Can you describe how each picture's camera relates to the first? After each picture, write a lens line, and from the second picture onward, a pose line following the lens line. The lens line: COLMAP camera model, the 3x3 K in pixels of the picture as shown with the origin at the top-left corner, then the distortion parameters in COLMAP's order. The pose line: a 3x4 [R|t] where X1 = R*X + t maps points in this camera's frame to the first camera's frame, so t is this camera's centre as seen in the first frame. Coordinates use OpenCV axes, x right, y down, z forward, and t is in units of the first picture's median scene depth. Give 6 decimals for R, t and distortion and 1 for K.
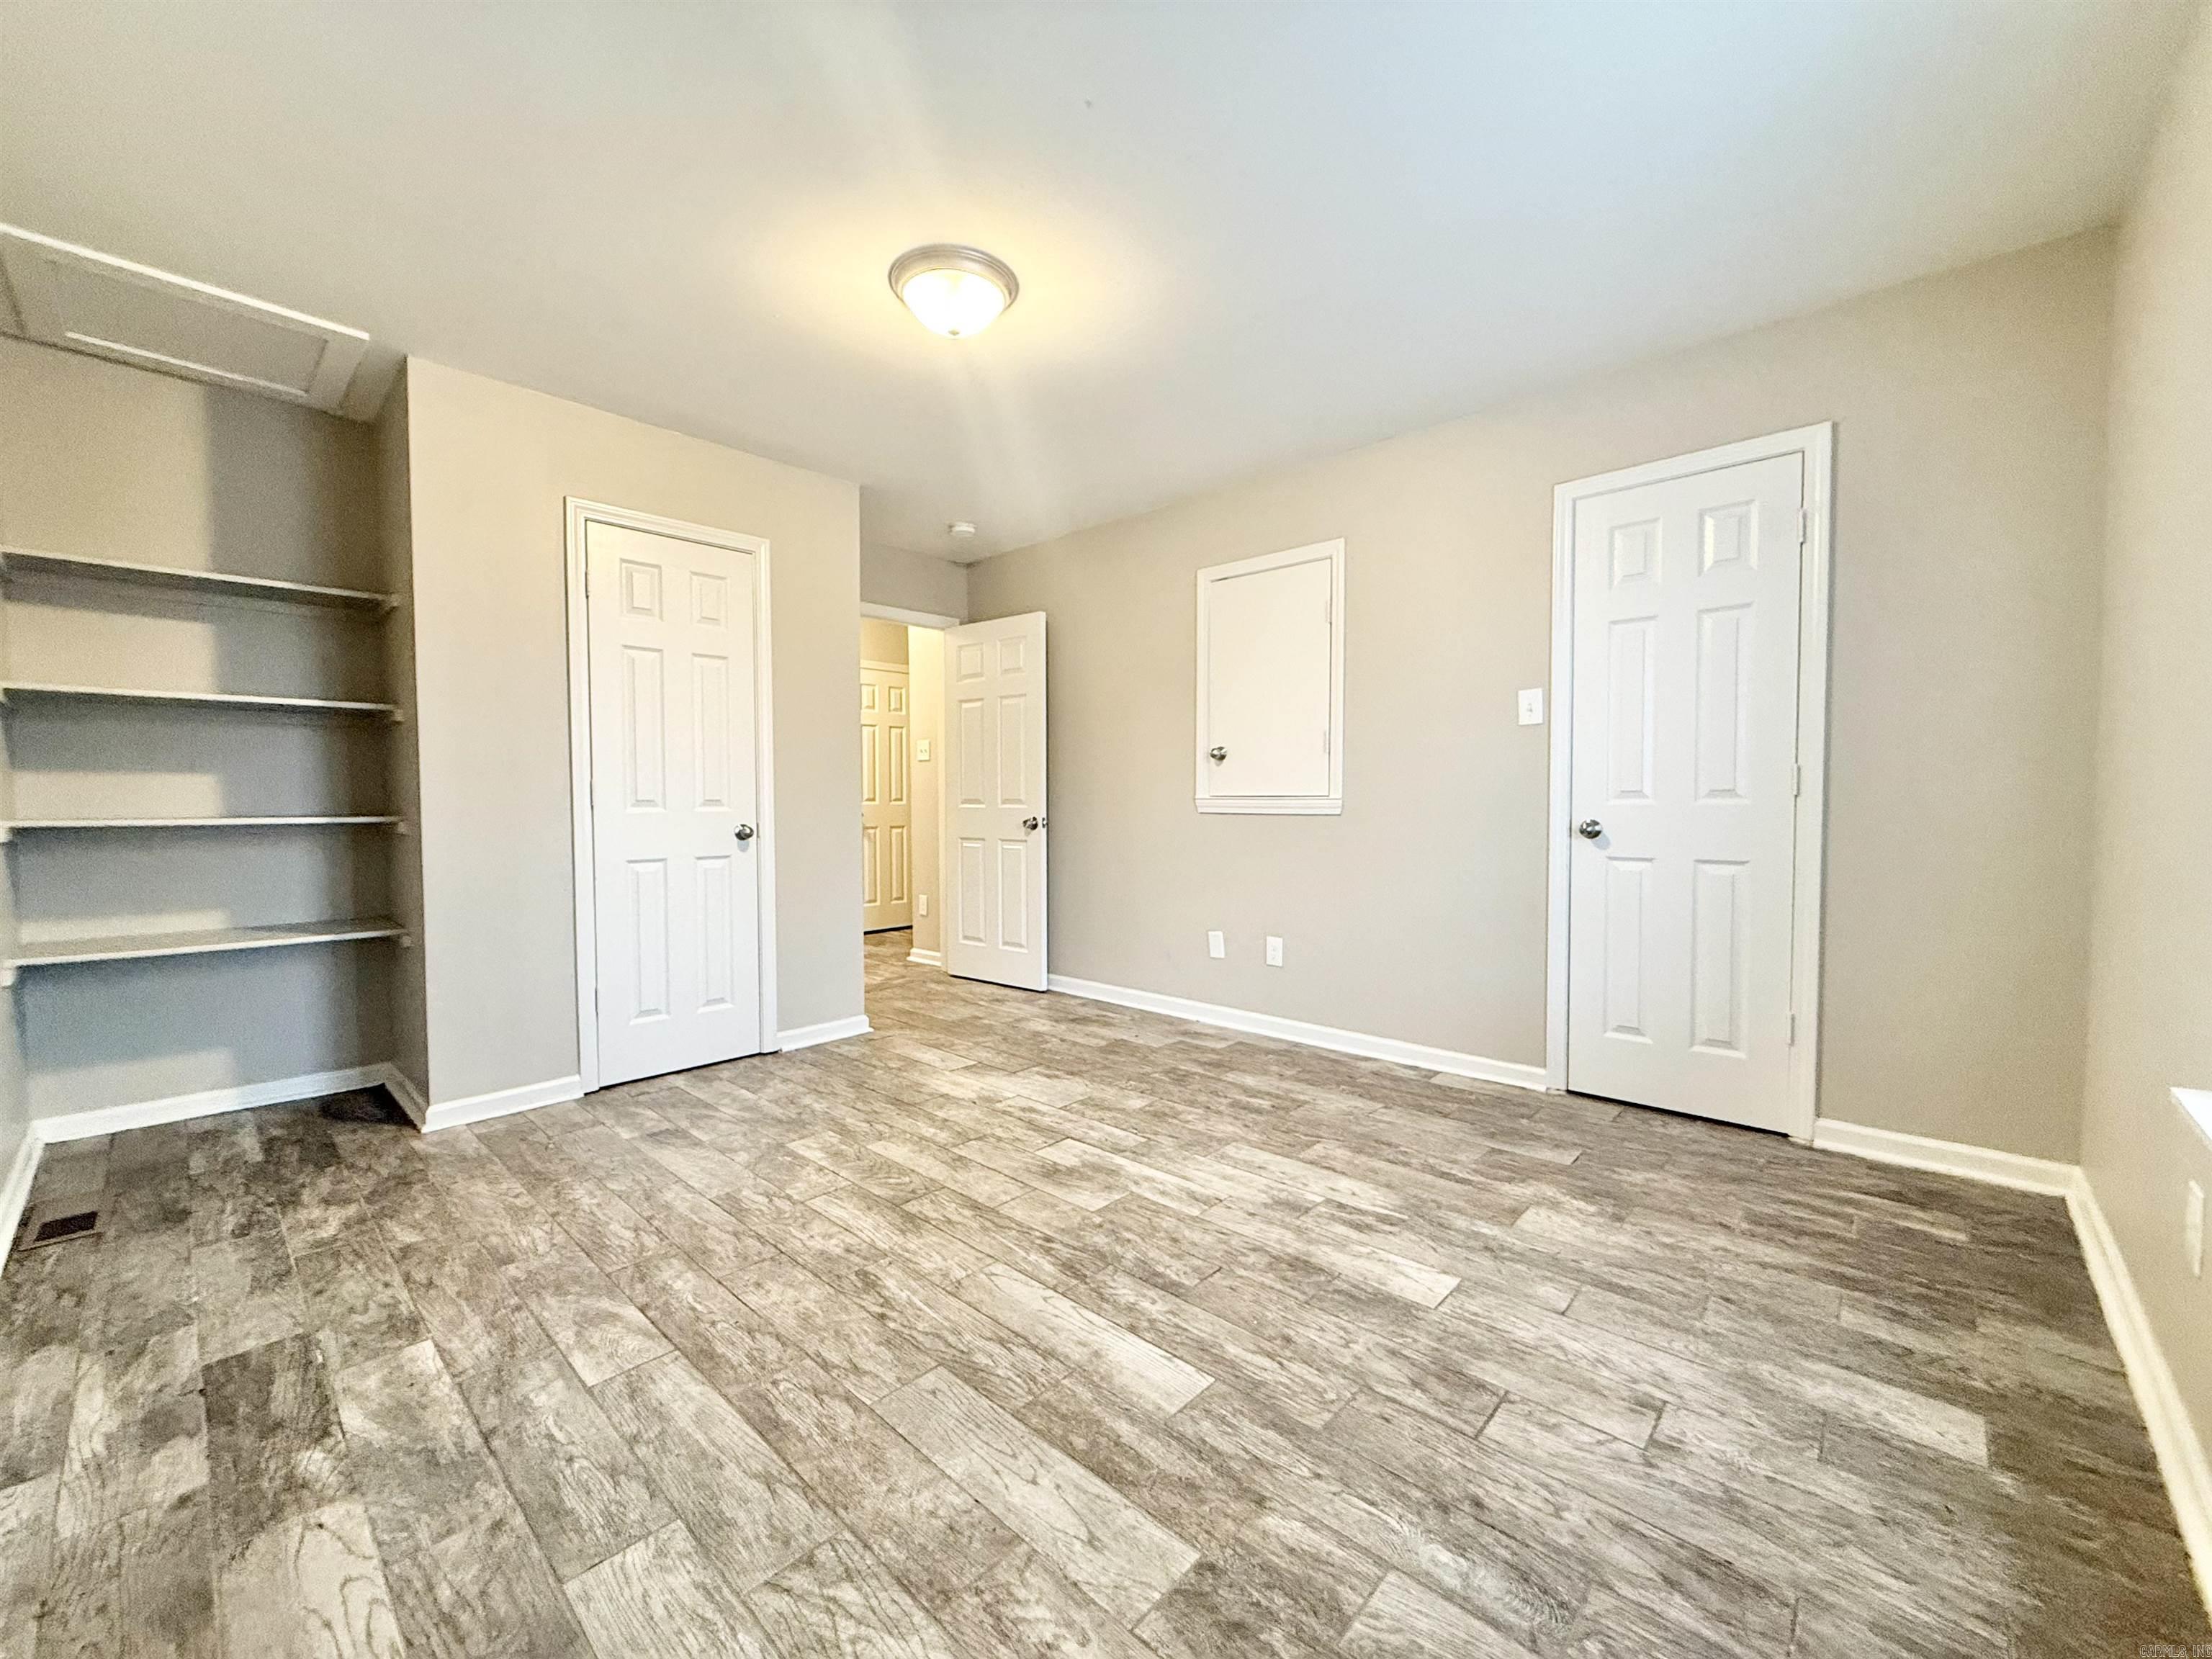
lens RADIAL K [[874.8, 0, 1103.0], [0, 874.8, 831.1], [0, 0, 1]] dist [-0.000324, 0.000250]
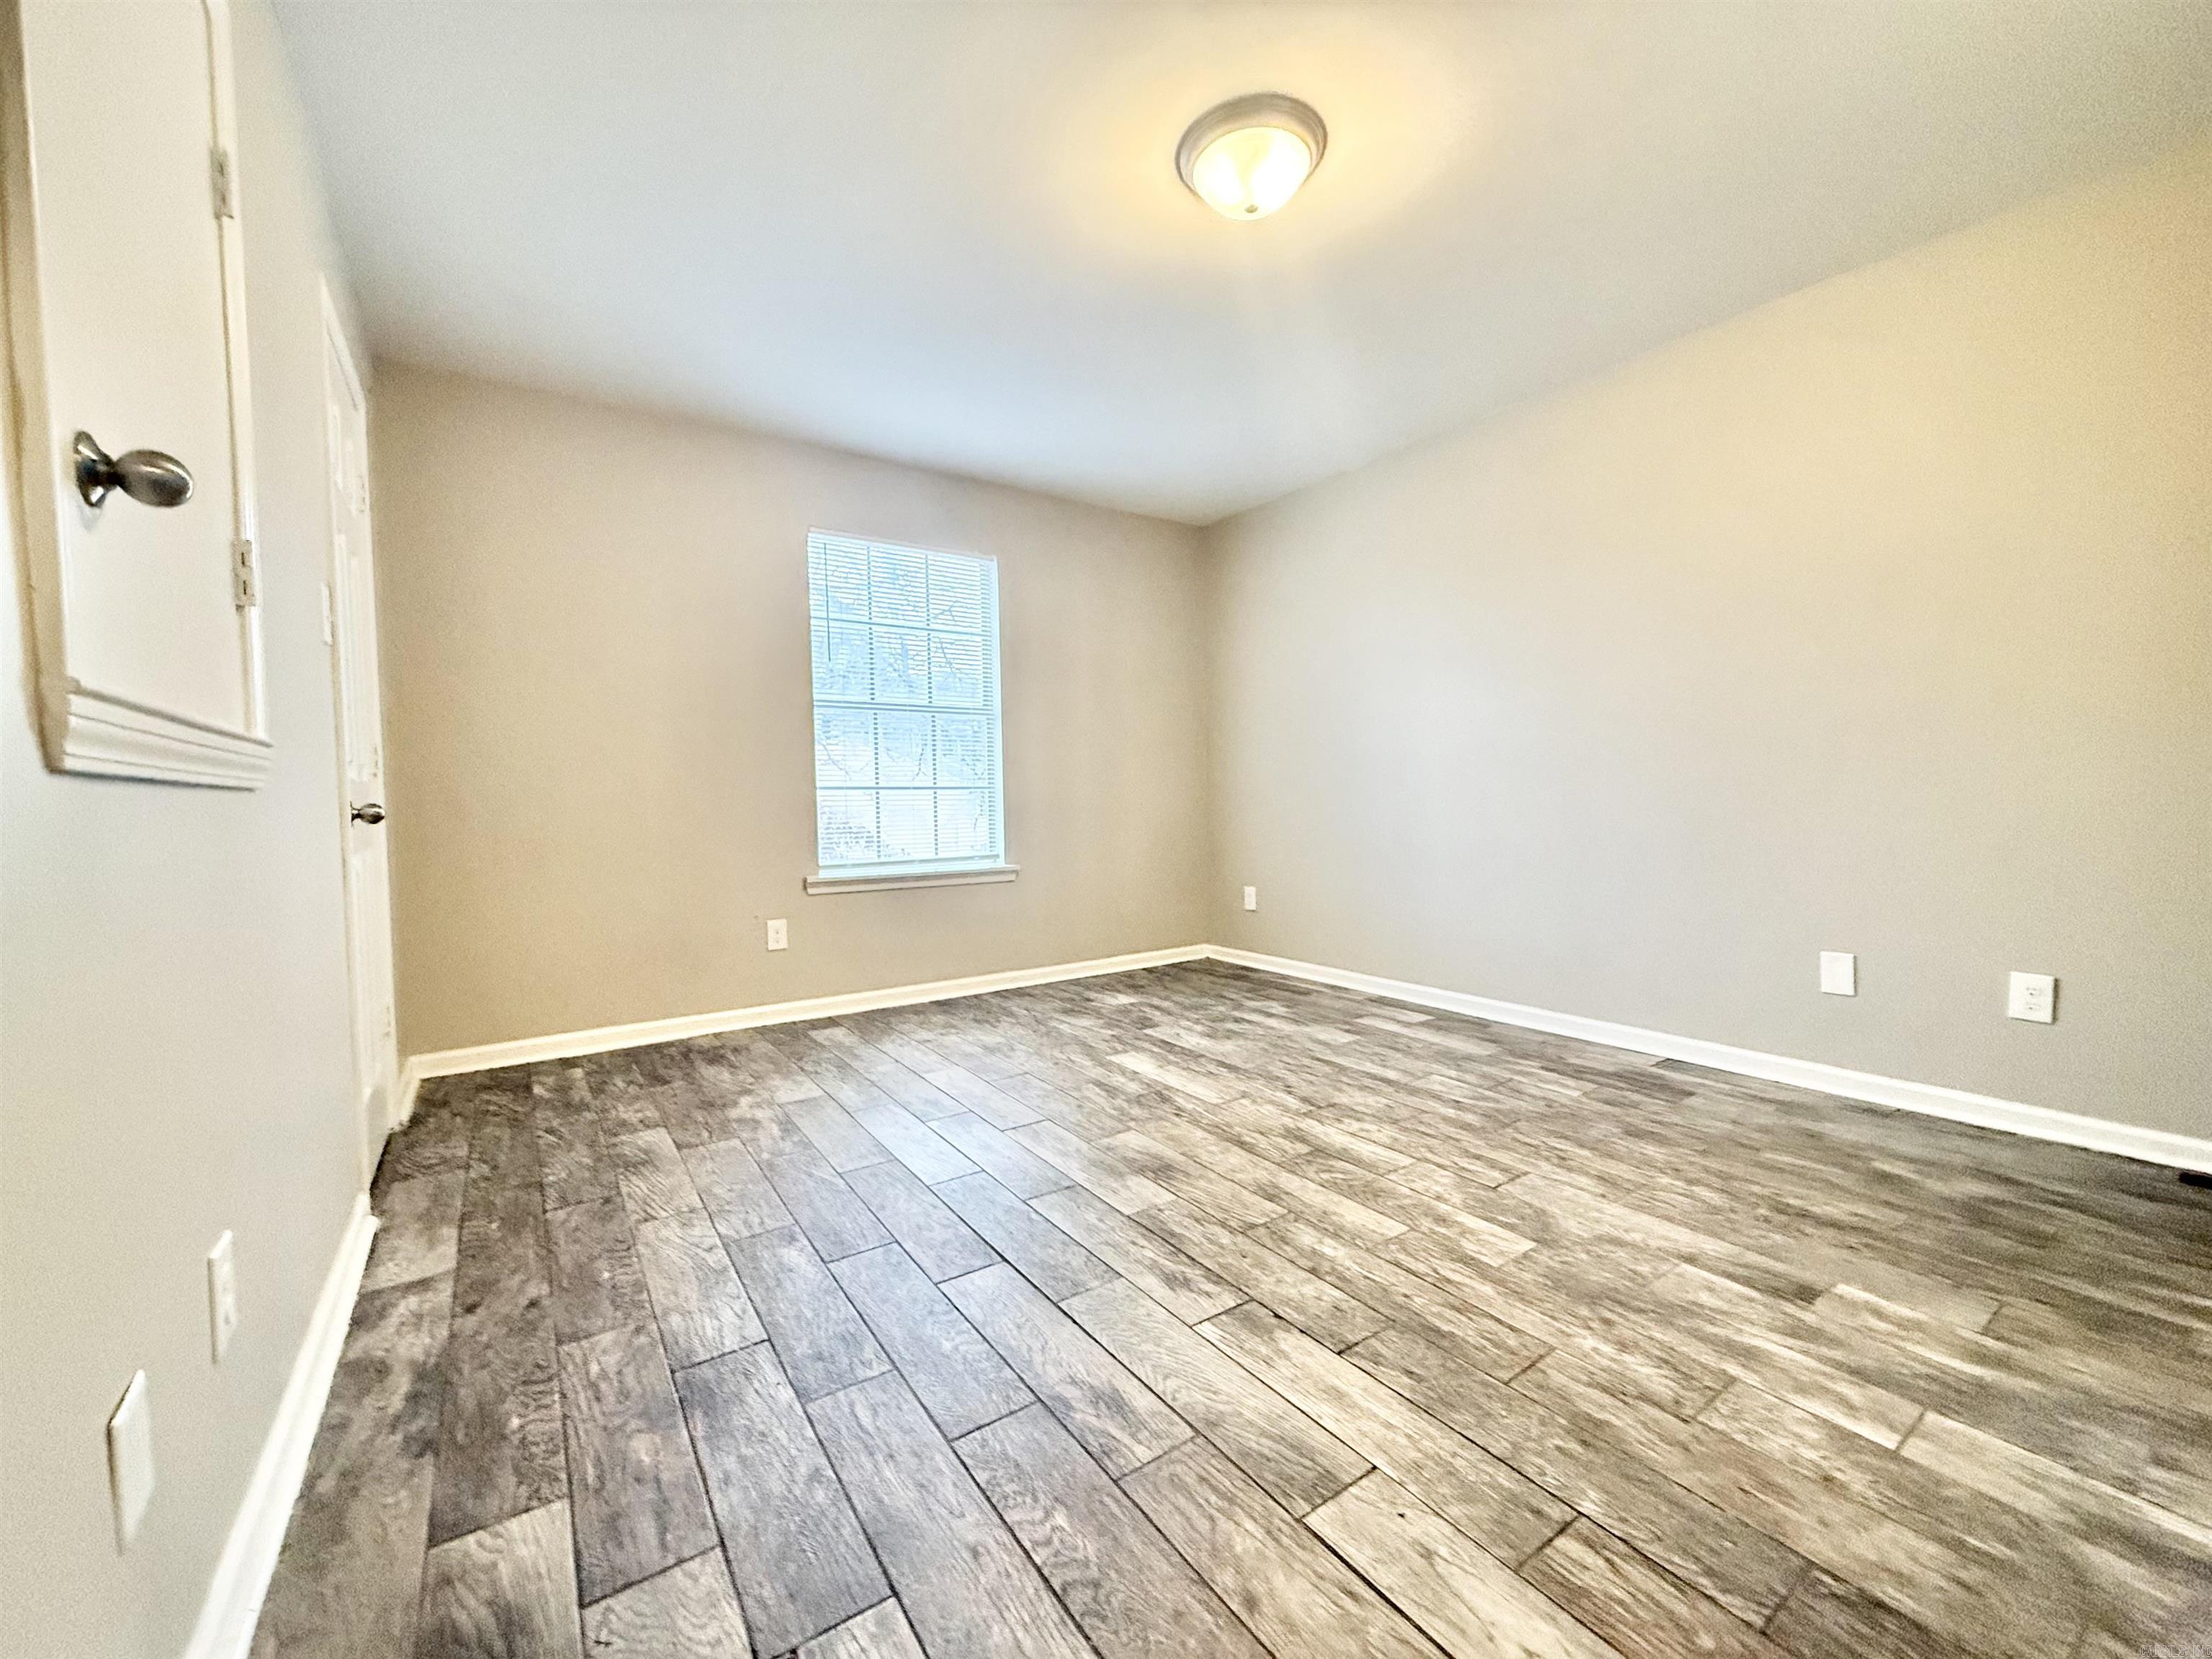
lens RADIAL K [[874.8, 0, 1096.1], [0, 874.8, 827.9], [0, 0, 1]] dist [-0.000324, 0.000250]
pose [[-0.973006, 0.013736, 0.230370, -0.223999], [0.030807, 0.997024, 0.070669, -0.029084], [-0.228713, 0.075858, -0.970534, 2.030700]]
